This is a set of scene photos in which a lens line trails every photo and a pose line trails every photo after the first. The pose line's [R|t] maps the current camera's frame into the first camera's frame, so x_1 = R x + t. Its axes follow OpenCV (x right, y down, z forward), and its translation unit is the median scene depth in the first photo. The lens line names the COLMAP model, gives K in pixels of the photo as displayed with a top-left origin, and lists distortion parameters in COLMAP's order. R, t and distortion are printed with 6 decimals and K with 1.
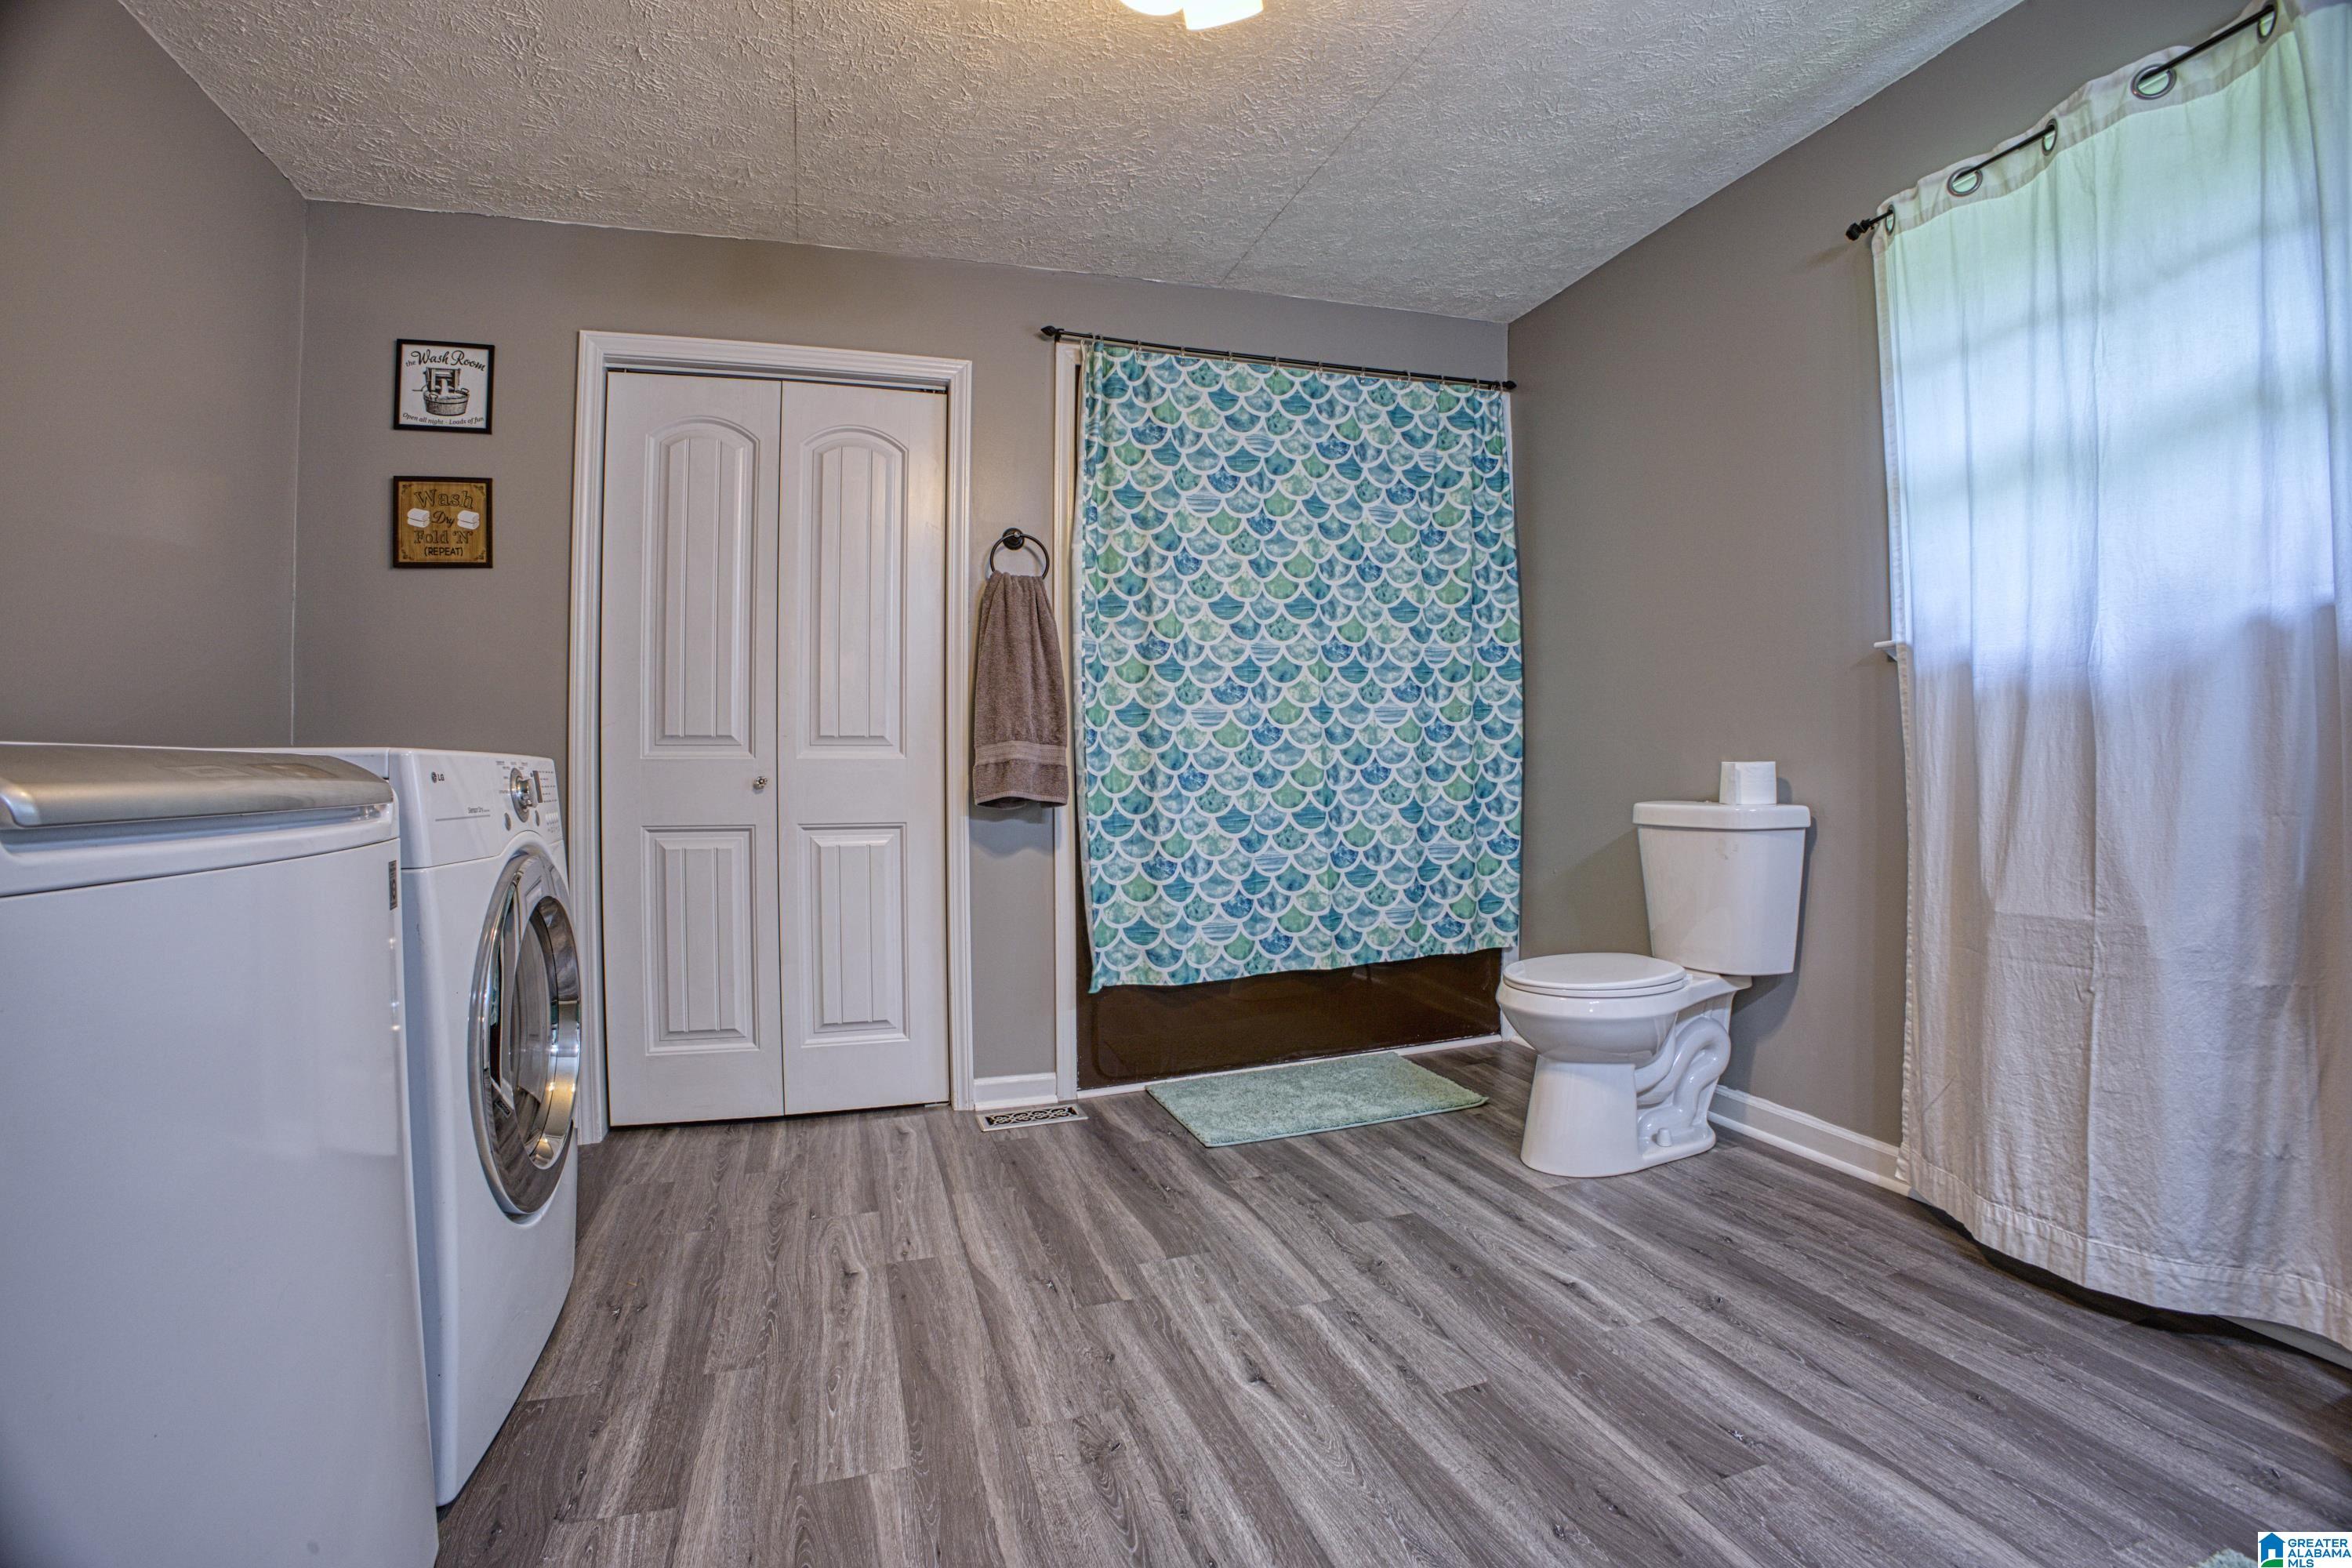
lens RADIAL K [[1072.5, 0, 1174.7], [0, 1072.5, 774.5], [0, 0, 1]] dist [-0.115167, 0.029133]
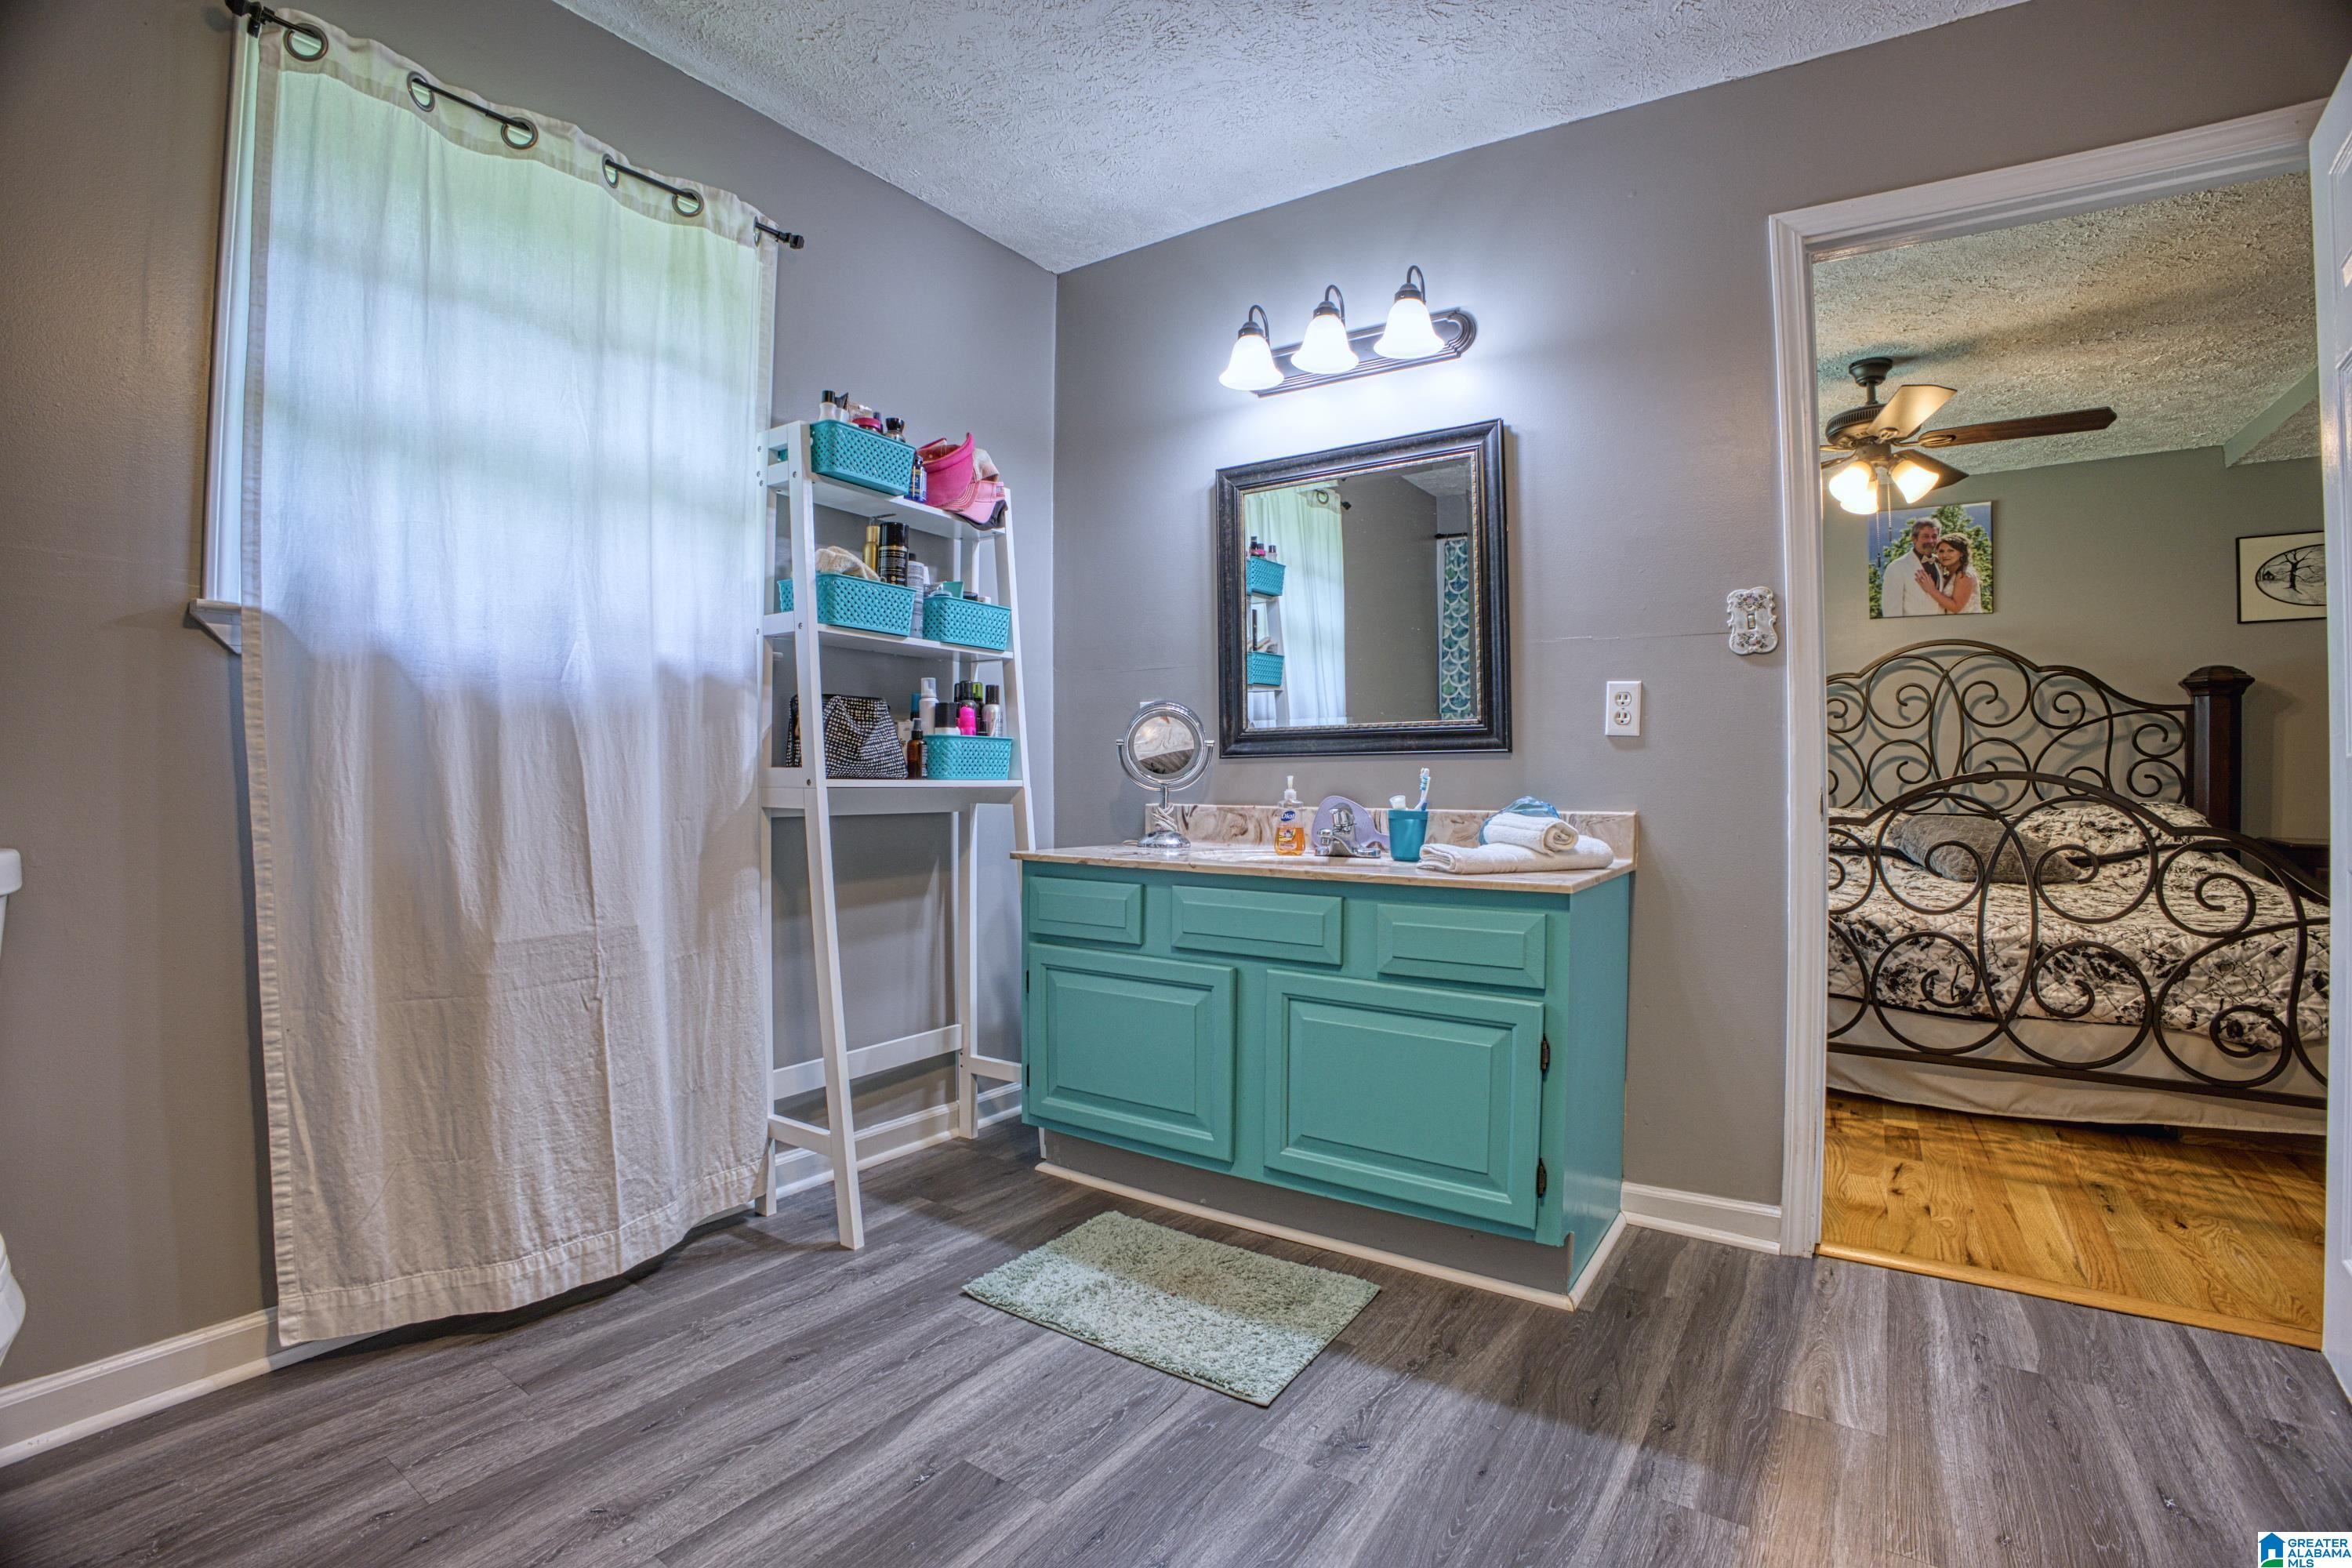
lens RADIAL K [[1072.5, 0, 1174.7], [0, 1072.5, 774.5], [0, 0, 1]] dist [-0.115167, 0.029133]
pose [[-0.615385, 0.009626, 0.788168, -0.295068], [0.005647, 0.999954, -0.007804, -0.003543], [-0.788207, -0.000352, -0.615410, 1.158349]]
